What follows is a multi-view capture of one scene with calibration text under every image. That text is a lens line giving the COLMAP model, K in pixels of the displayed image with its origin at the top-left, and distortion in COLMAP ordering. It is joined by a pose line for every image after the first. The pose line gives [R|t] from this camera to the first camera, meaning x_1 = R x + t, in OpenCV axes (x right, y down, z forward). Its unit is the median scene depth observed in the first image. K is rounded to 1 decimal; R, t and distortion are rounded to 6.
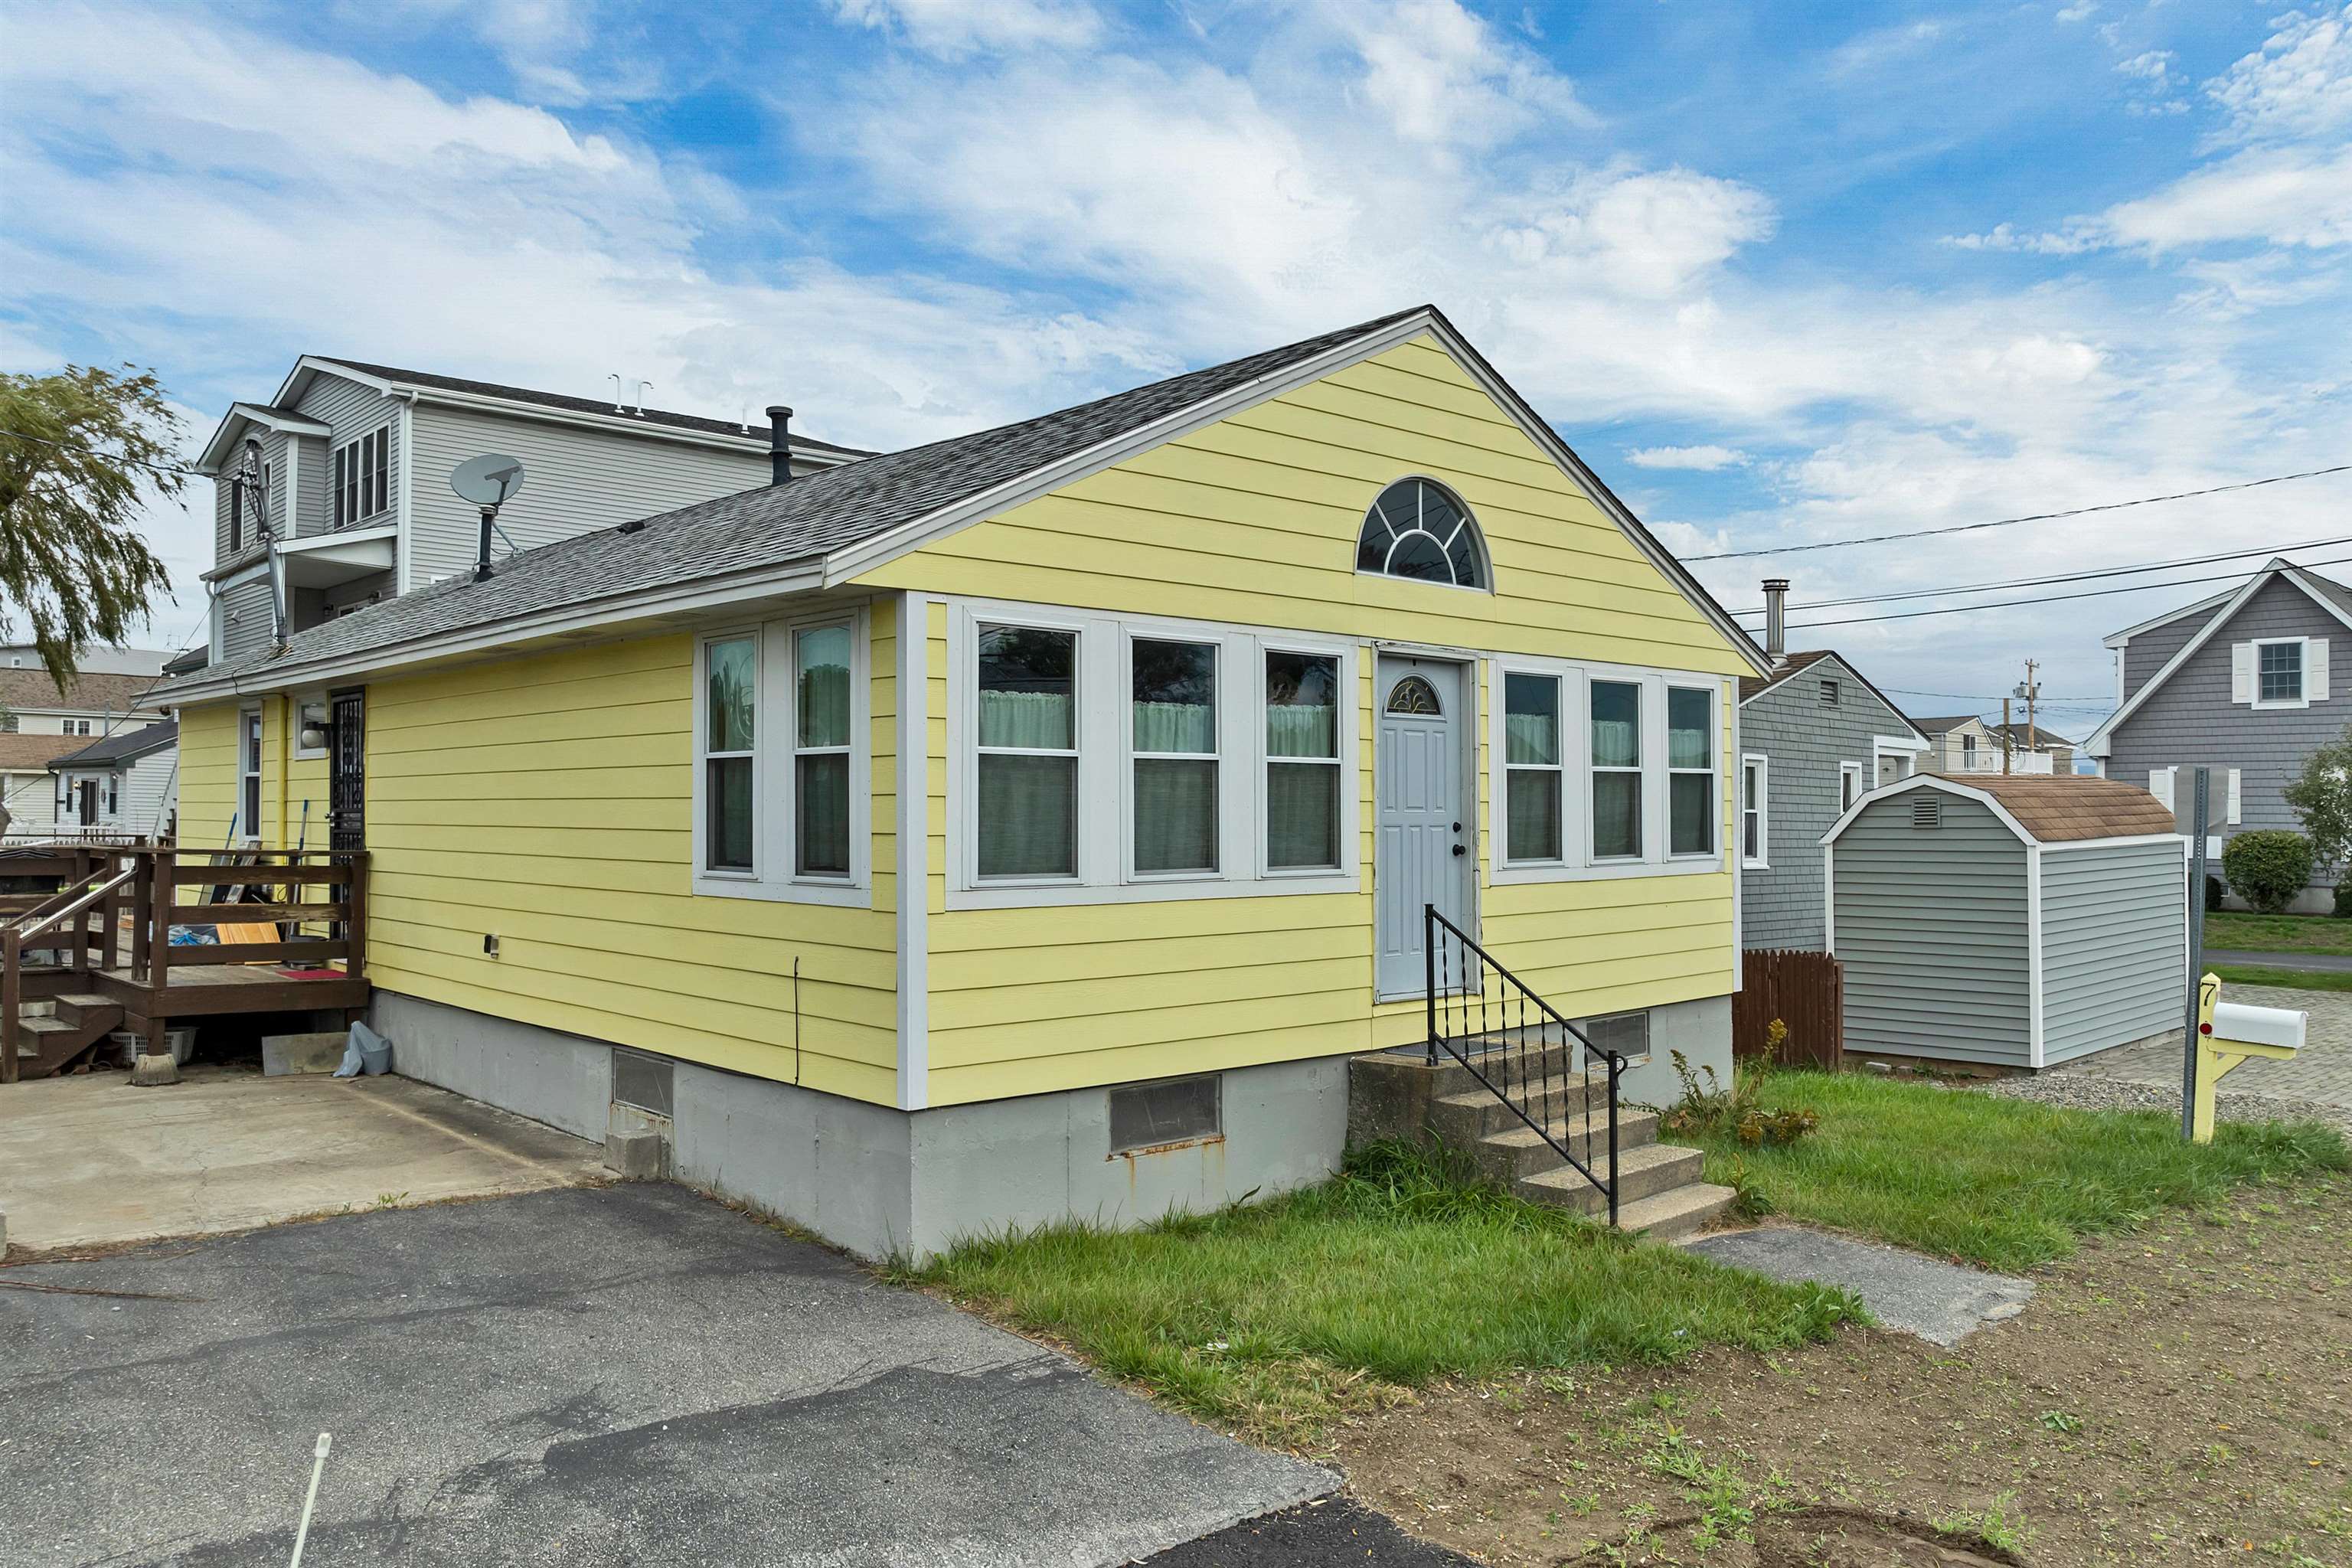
lens RADIAL K [[1733.0, 0, 1187.2], [0, 1733.0, 779.5], [0, 0, 1]] dist [-0.047885, -0.001816]
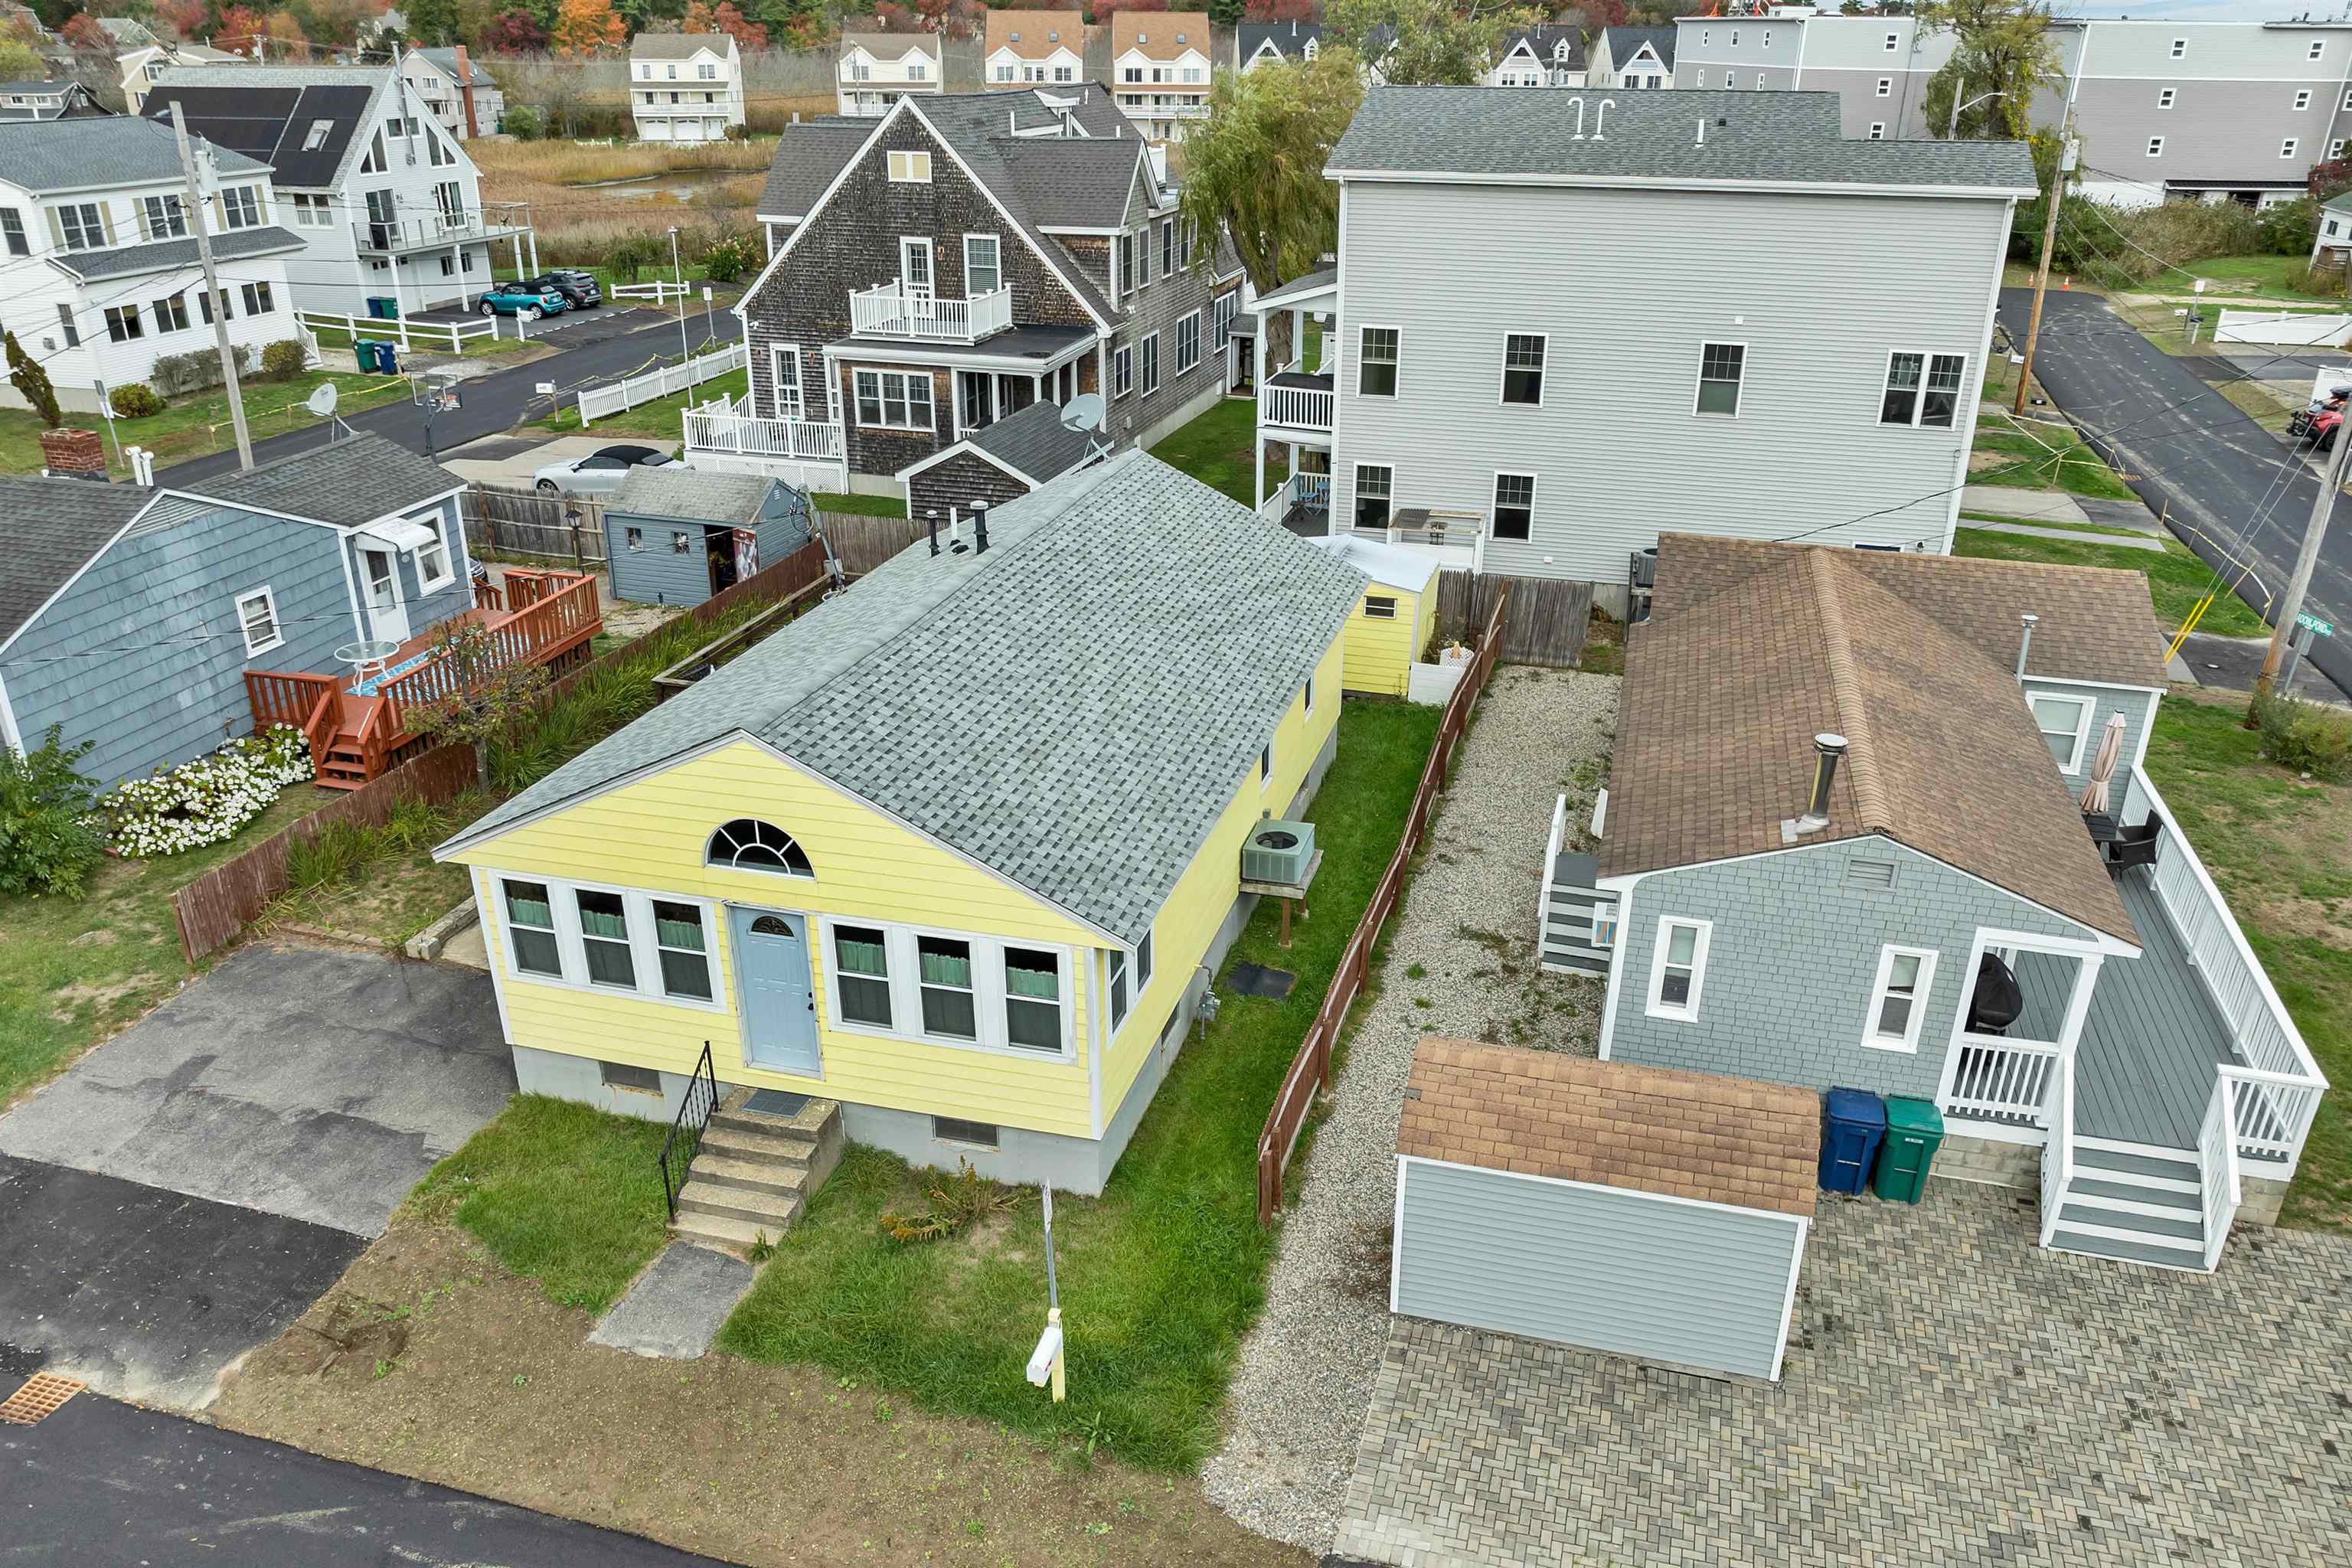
lens RADIAL K [[1728.6, 0, 1177.4], [0, 1728.6, 878.5], [0, 0, 1]] dist [-0.042176, 0.004661]
pose [[0.515918, 0.375191, -0.770104, 1.817682], [0.018154, 0.893994, 0.447712, -0.942101], [0.856446, -0.244963, 0.454416, 0.594459]]
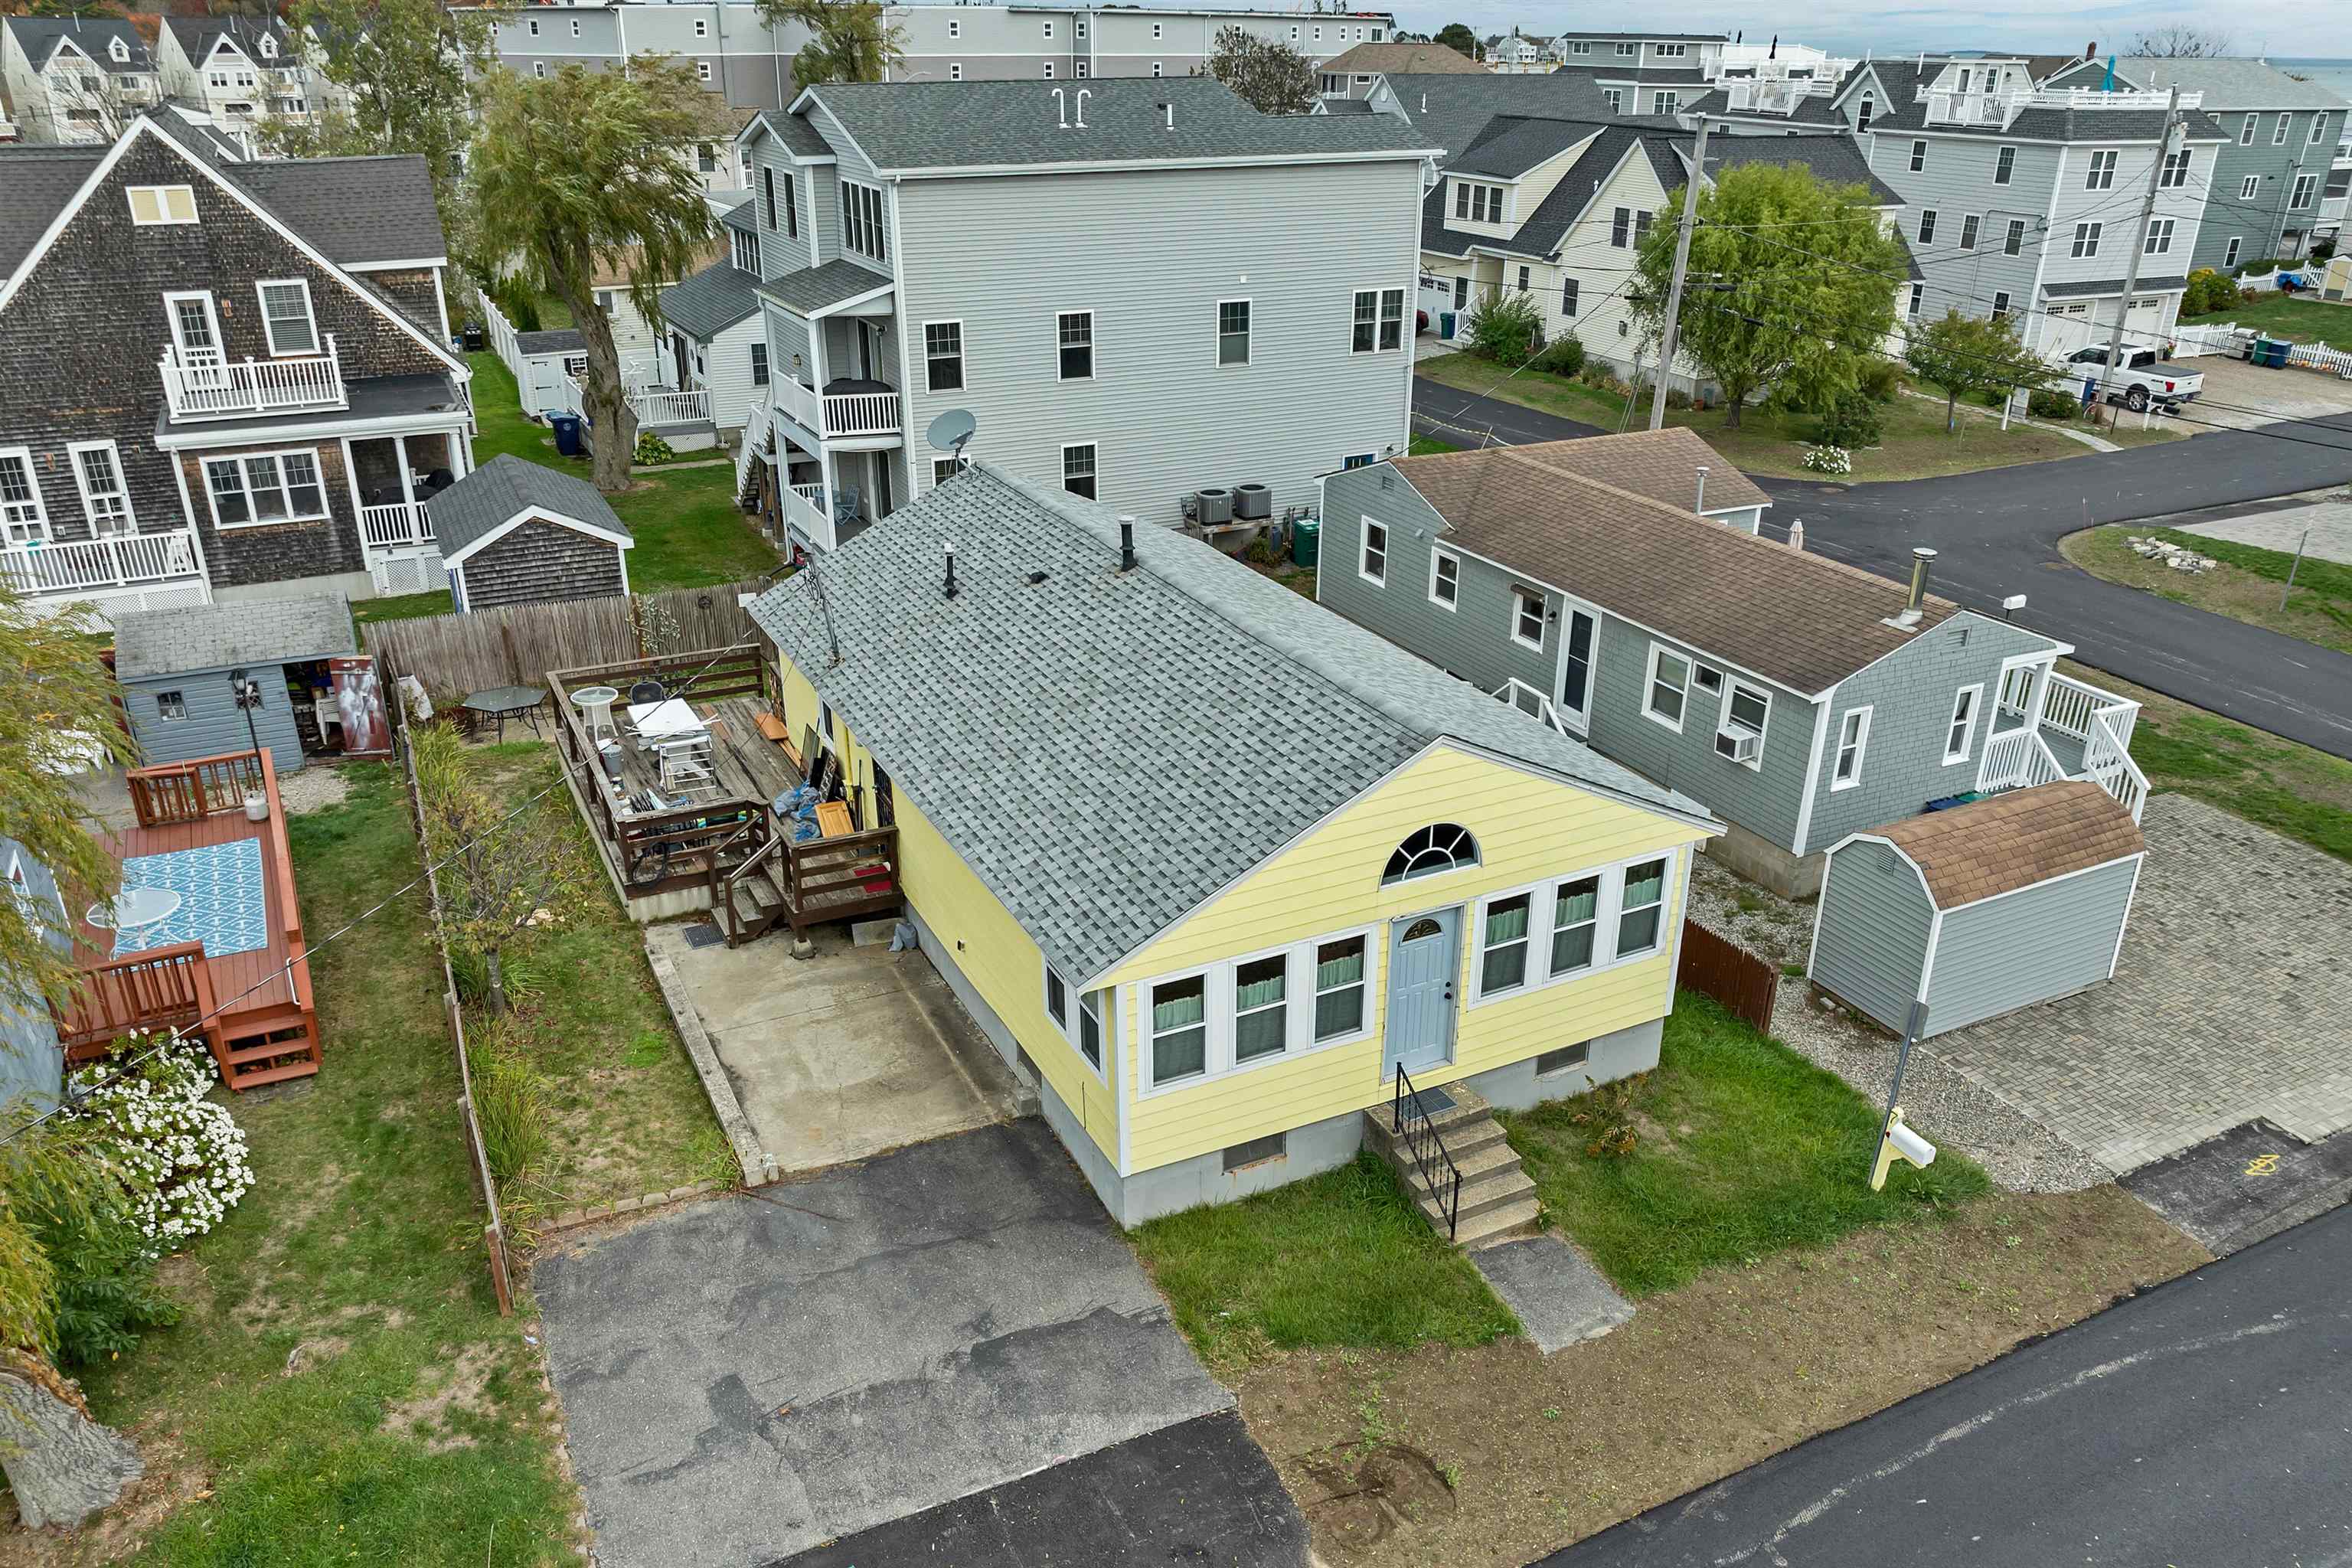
lens RADIAL K [[1726.5, 0, 1181.9], [0, 1726.5, 885.2], [0, 0, 1]] dist [-0.049541, 0.023195]
pose [[0.957372, 0.128060, -0.258920, 0.373824], [0.007677, 0.884760, 0.465984, -0.990397], [0.288756, -0.448108, 0.846061, -0.615436]]
